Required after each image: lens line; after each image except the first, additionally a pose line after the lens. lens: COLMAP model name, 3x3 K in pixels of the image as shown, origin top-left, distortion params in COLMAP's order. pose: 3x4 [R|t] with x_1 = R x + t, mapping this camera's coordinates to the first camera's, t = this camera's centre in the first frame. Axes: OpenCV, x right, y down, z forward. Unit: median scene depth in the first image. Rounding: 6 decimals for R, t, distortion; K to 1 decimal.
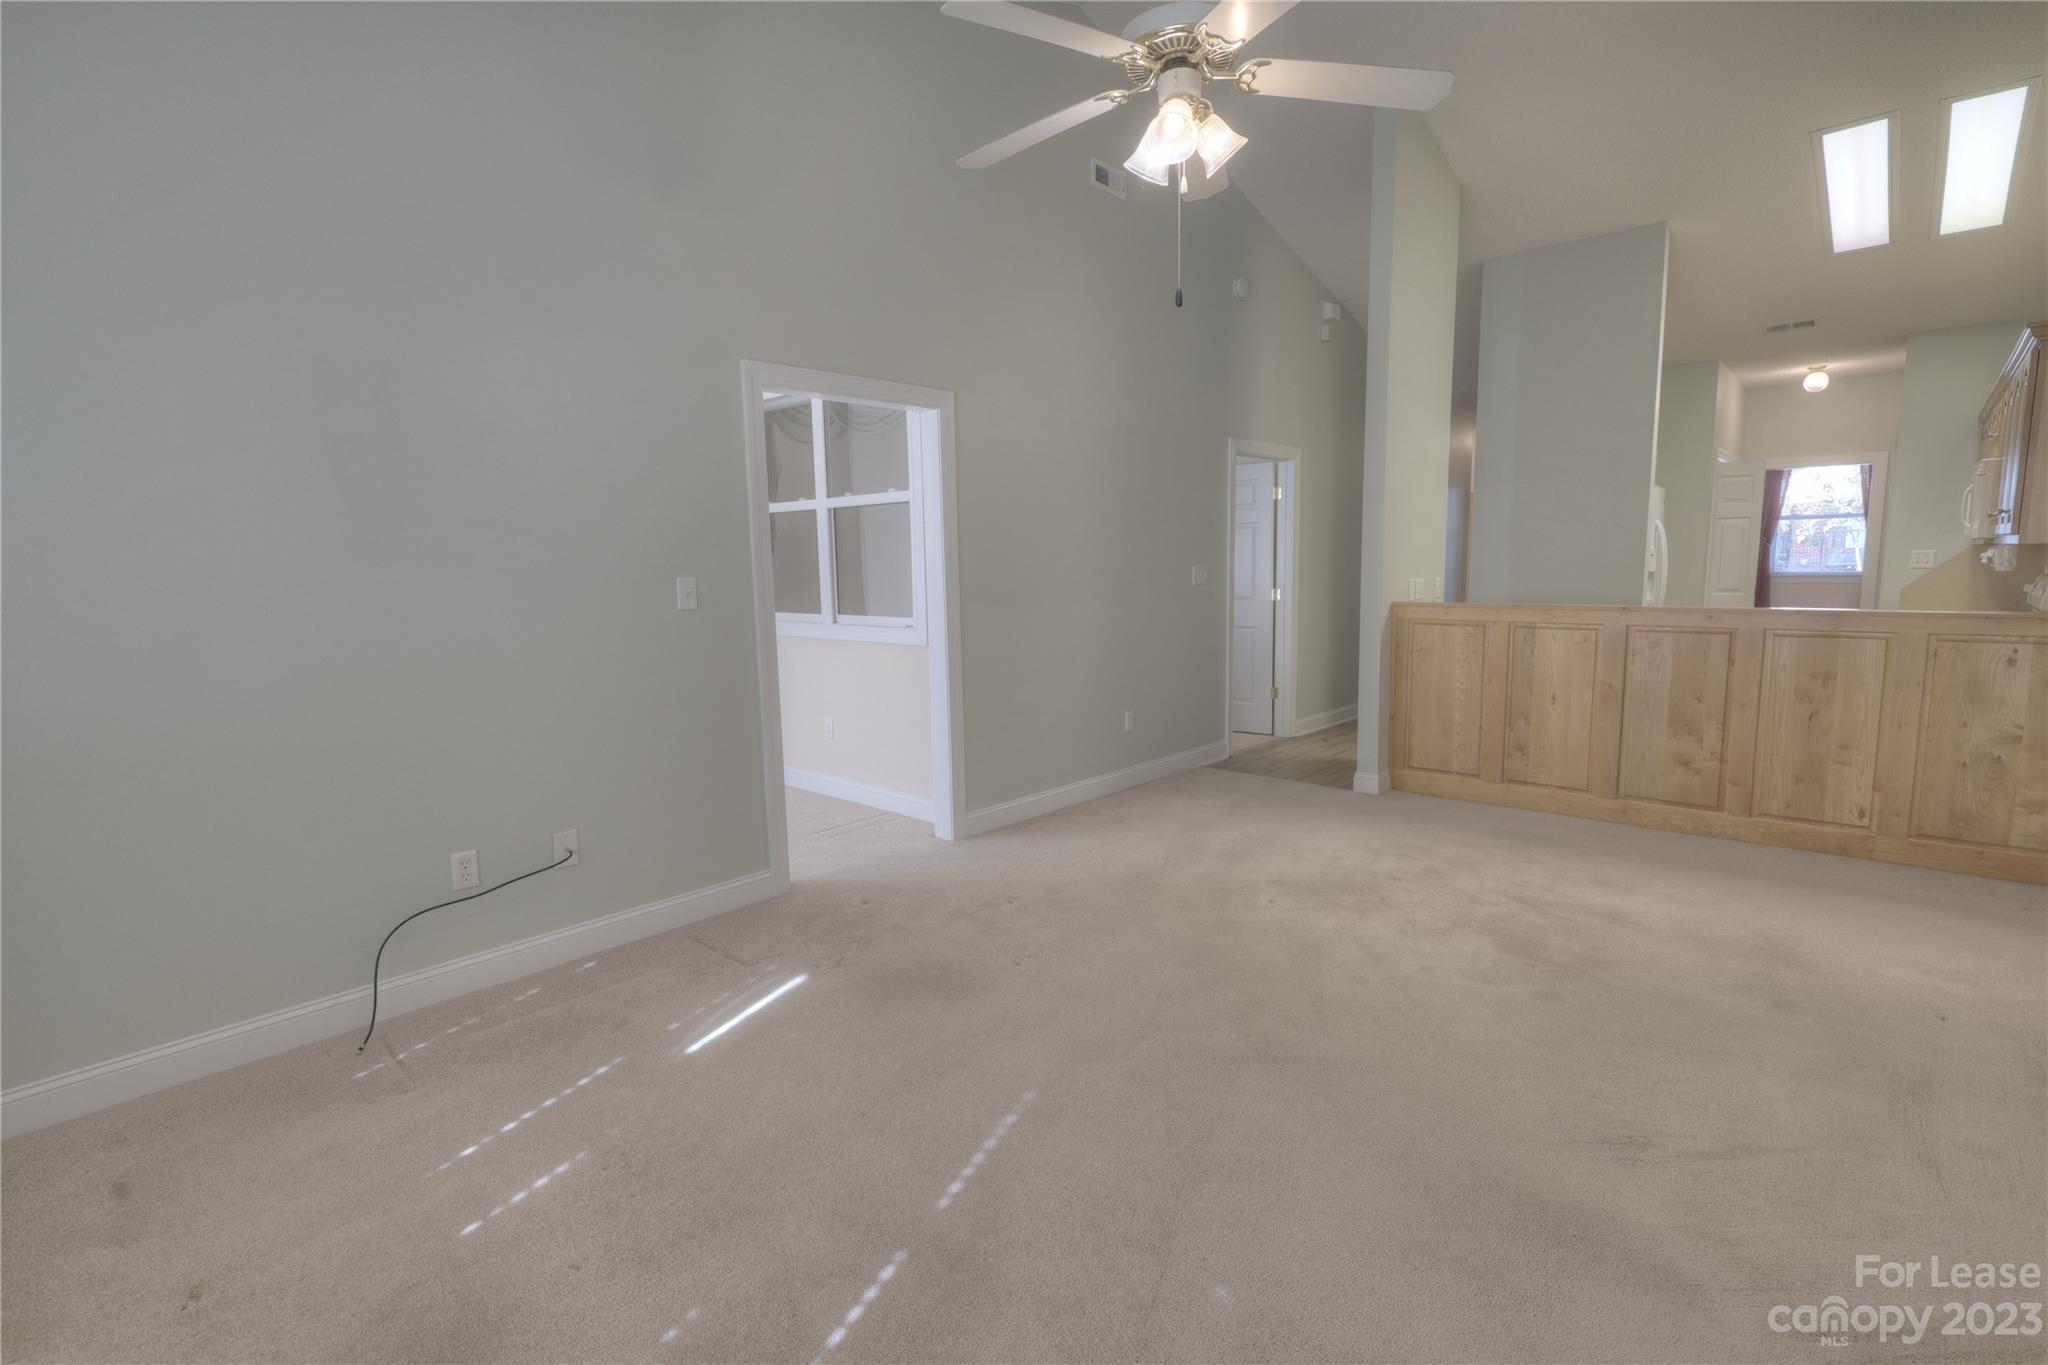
lens RADIAL K [[946.4, 0, 1024.0], [0, 946.4, 682.5], [0, 0, 1]] dist [0.001465, -0.000131]
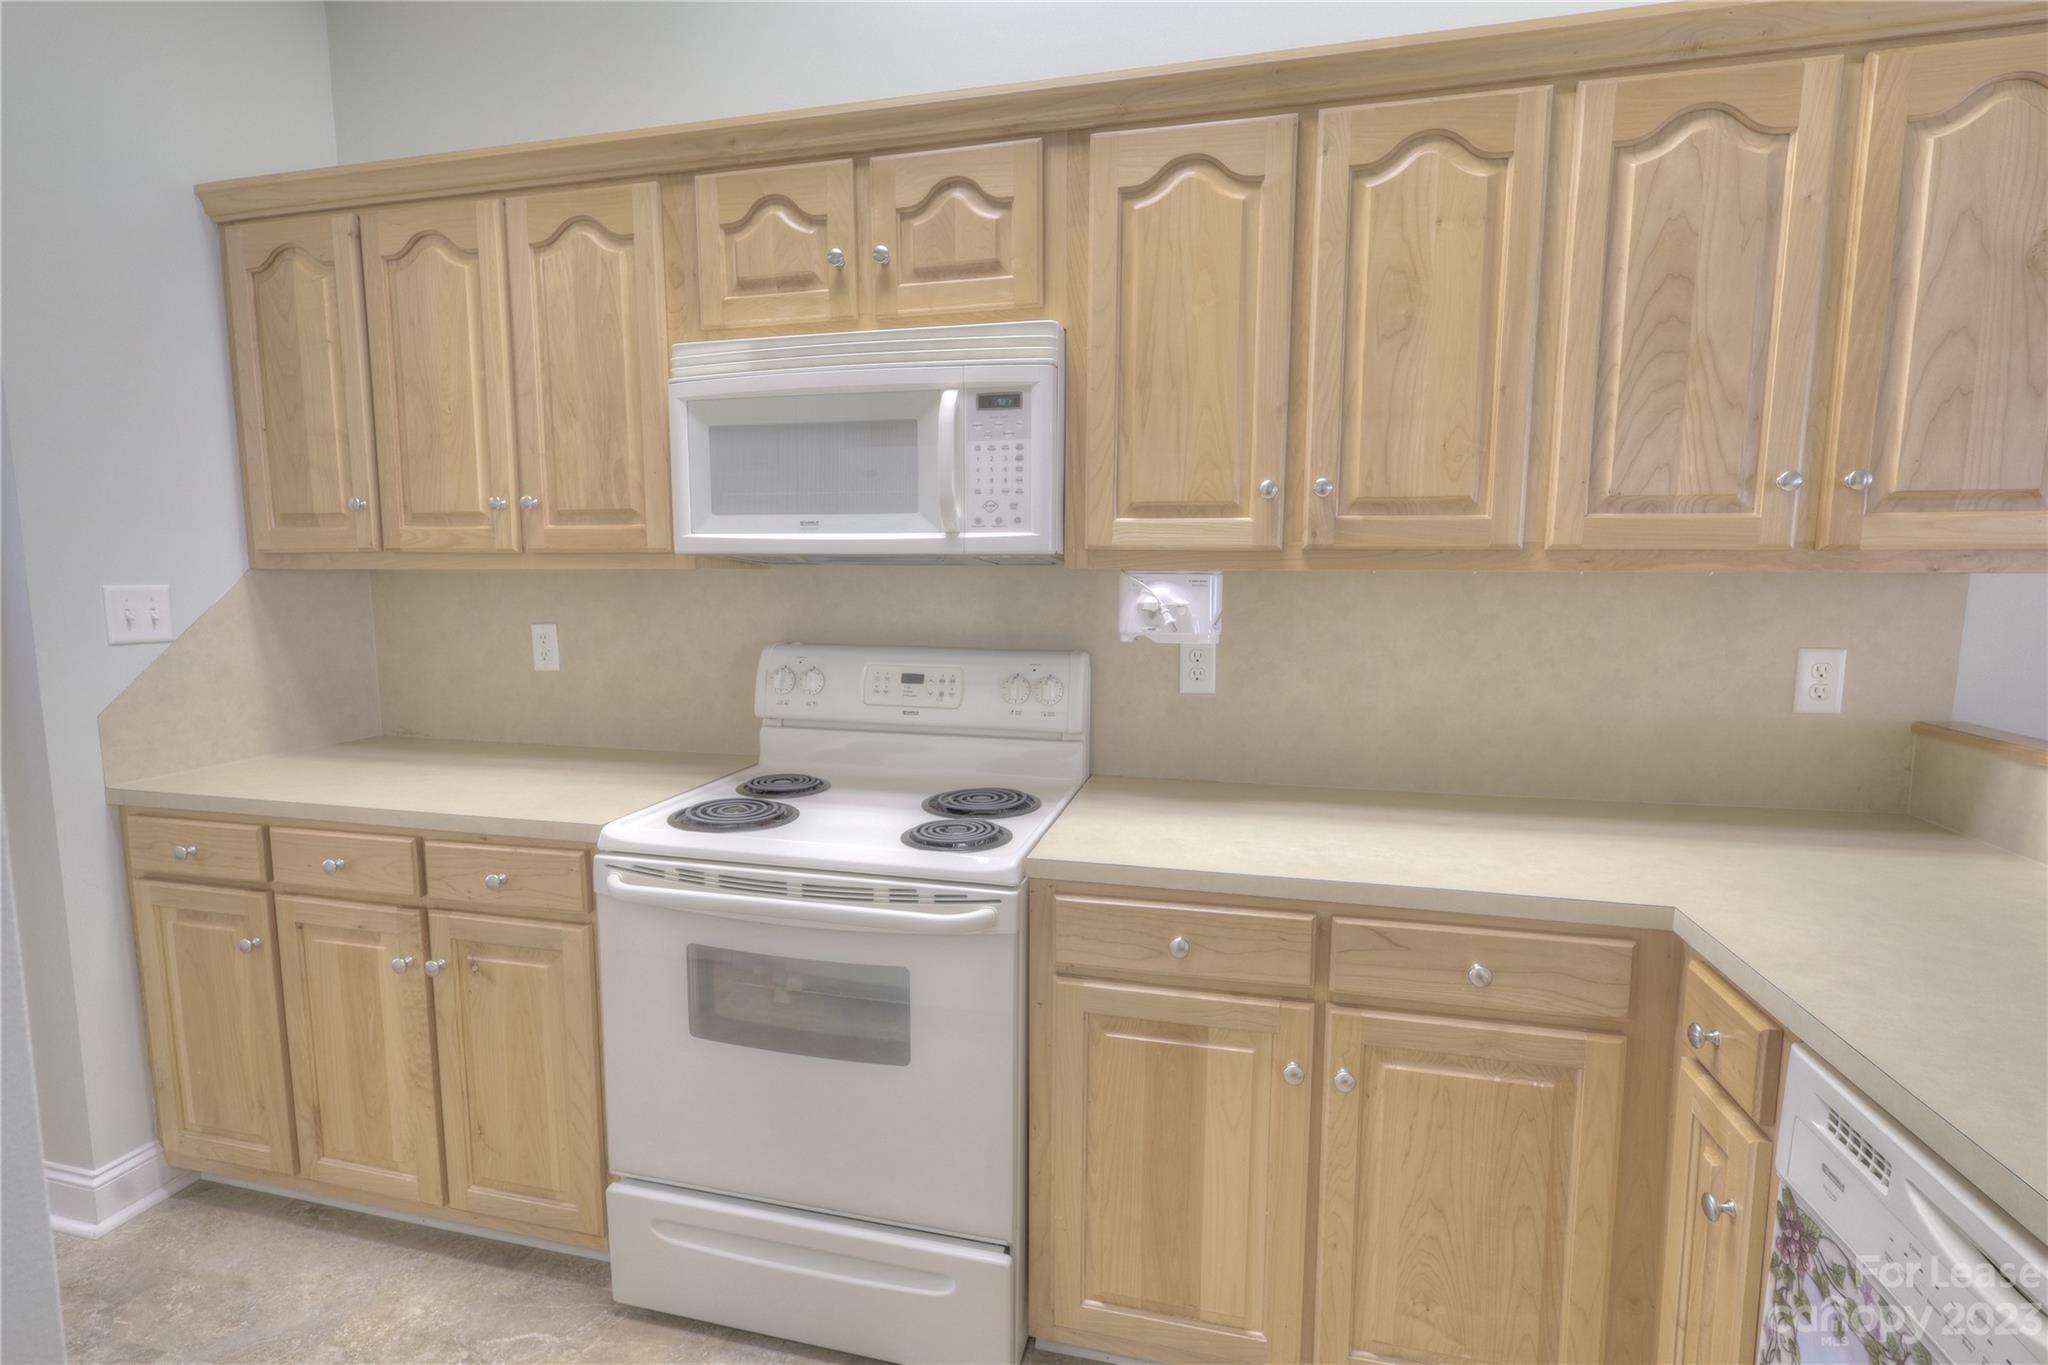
lens RADIAL K [[937.1, 0, 1031.1], [0, 937.1, 679.2], [0, 0, 1]] dist [-0.002337, 0.009045]
pose [[-0.482935, -0.081989, 0.871809, 0.409157], [0.117473, 0.980541, 0.157288, -0.094048], [-0.867740, 0.178374, -0.463906, 0.682629]]
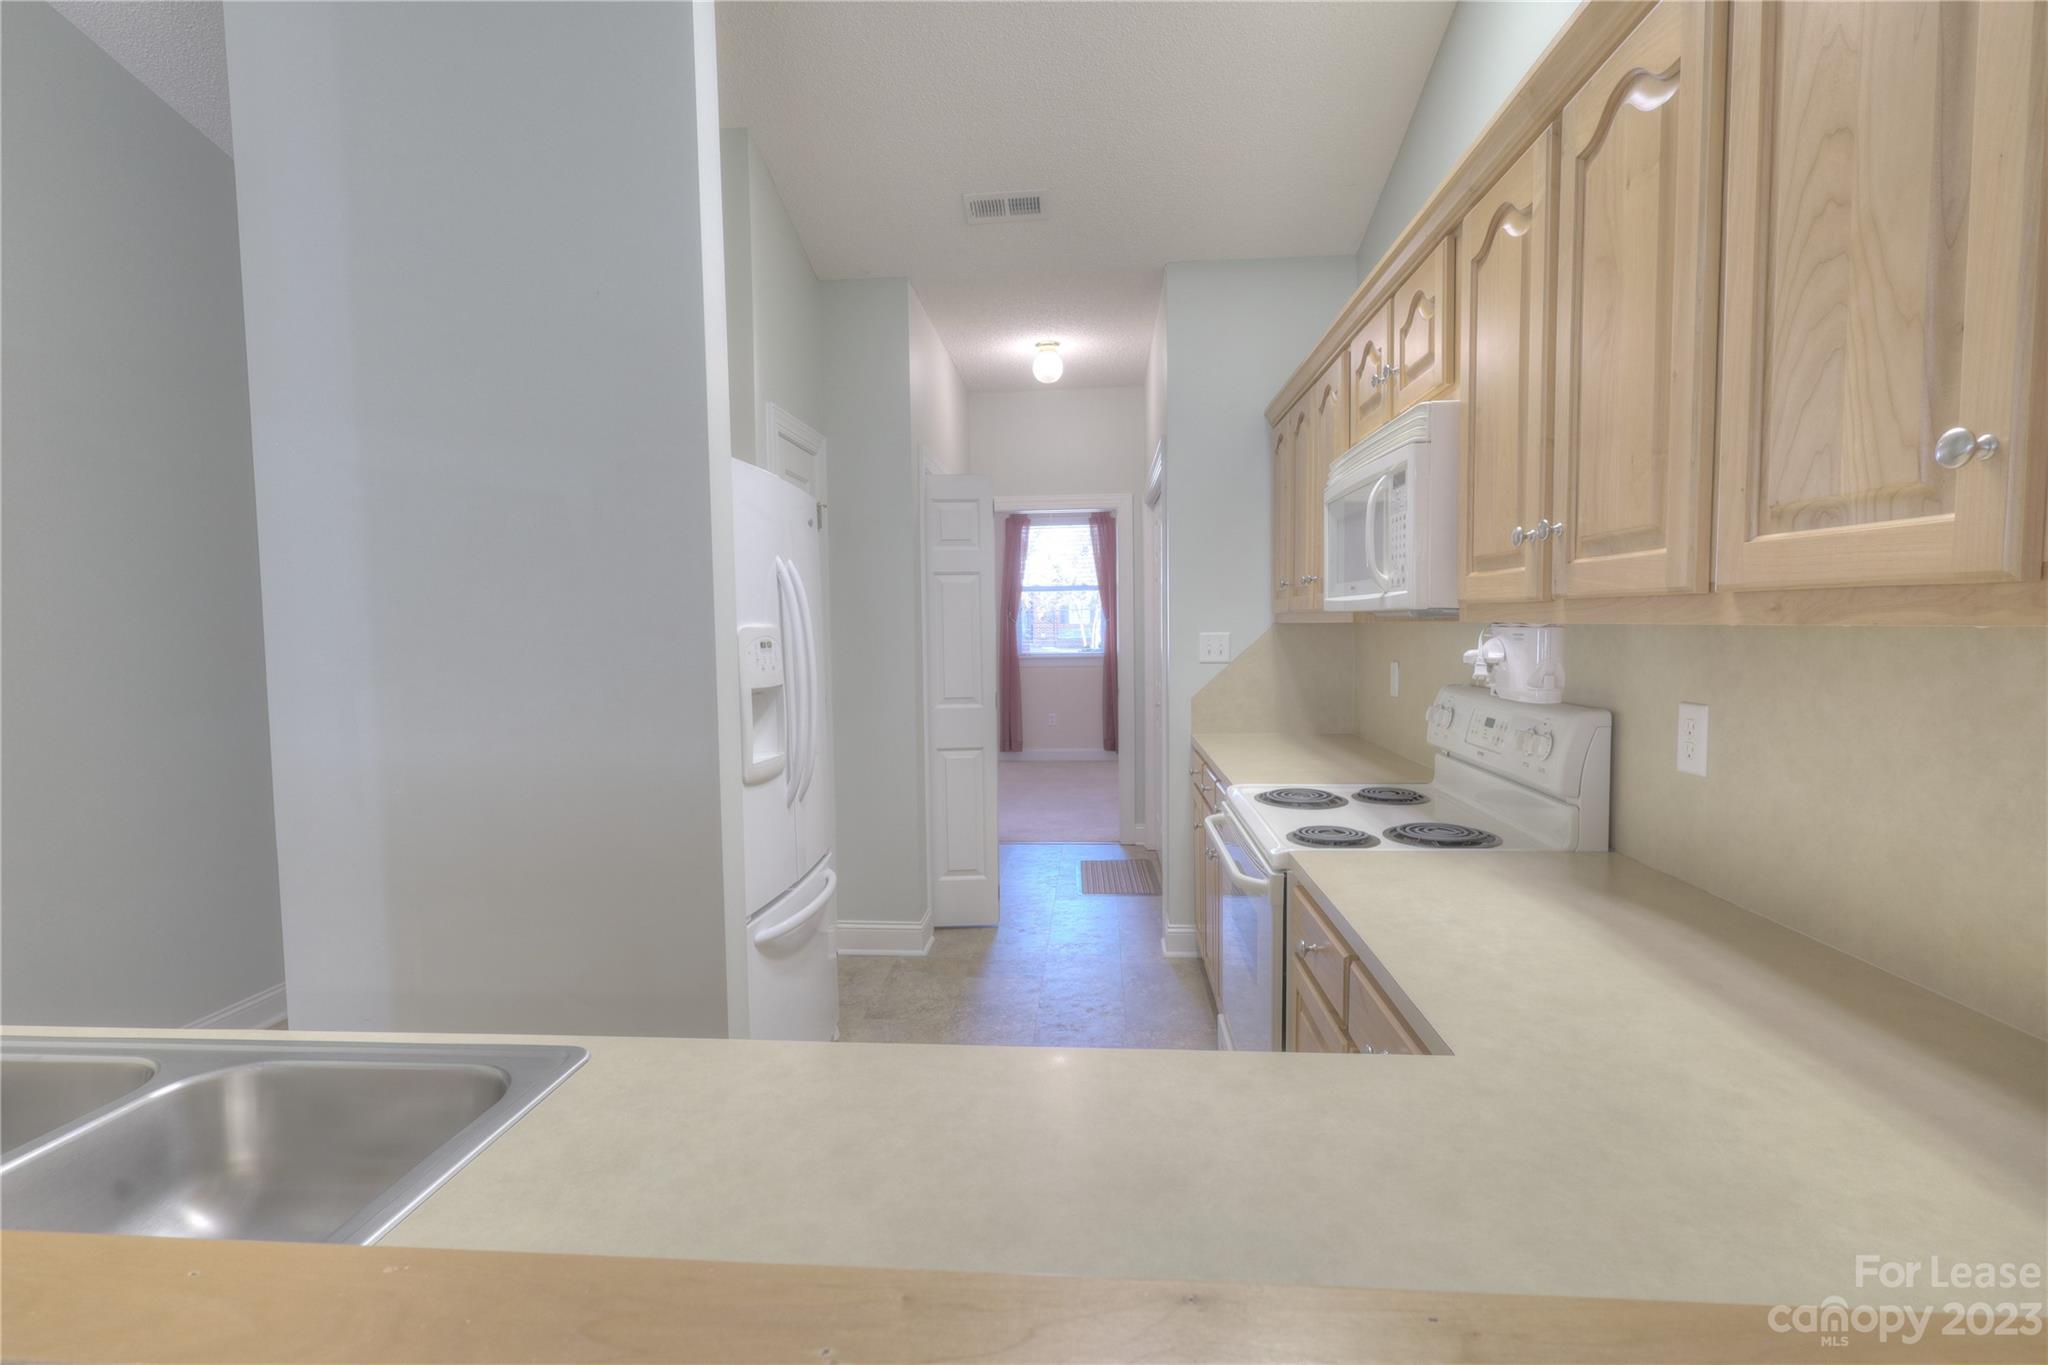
lens RADIAL K [[952.1, 0, 1024.0], [0, 952.1, 678.3], [0, 0, 1]] dist [0.002106, 0.000299]
pose [[0.785498, -0.029842, 0.618144, 0.372359], [0.079607, 0.995411, -0.053104, -0.067753], [-0.613723, 0.090921, 0.784269, 0.465490]]
